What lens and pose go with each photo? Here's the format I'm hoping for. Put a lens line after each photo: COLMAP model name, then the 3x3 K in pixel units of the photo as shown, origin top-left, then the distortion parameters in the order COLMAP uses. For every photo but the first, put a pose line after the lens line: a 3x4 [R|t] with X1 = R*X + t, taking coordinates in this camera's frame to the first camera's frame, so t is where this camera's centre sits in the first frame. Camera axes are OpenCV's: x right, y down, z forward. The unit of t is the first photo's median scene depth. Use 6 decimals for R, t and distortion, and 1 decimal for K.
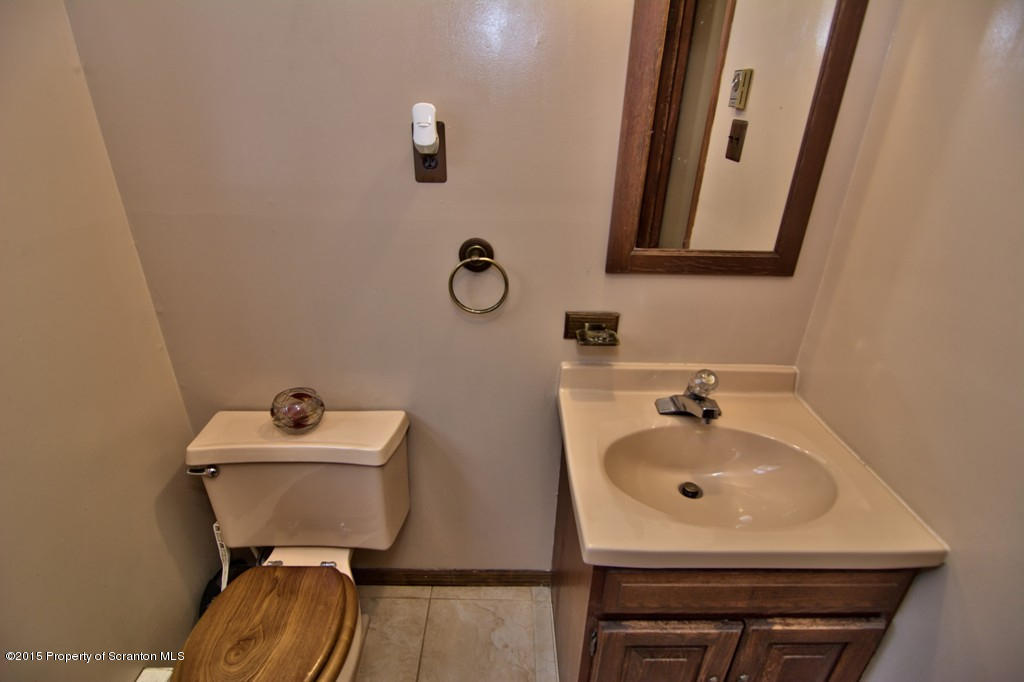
lens RADIAL K [[492.8, 0, 510.4], [0, 492.8, 344.1], [0, 0, 1]] dist [-0.008045, -0.009269]
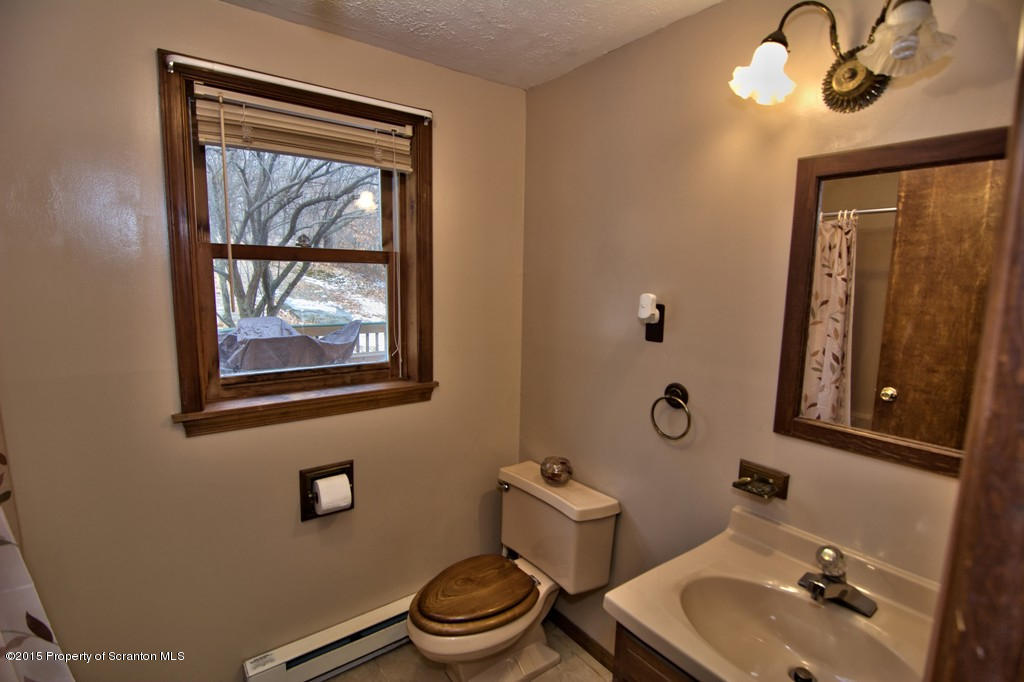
lens RADIAL K [[492.8, 0, 511.9], [0, 492.8, 340.5], [0, 0, 1]] dist [-0.008045, -0.009269]
pose [[0.593279, 0.094066, -0.799482, 0.703925], [-0.352980, 0.922979, -0.153342, 0.044959], [0.723481, 0.373176, 0.580788, -0.160838]]
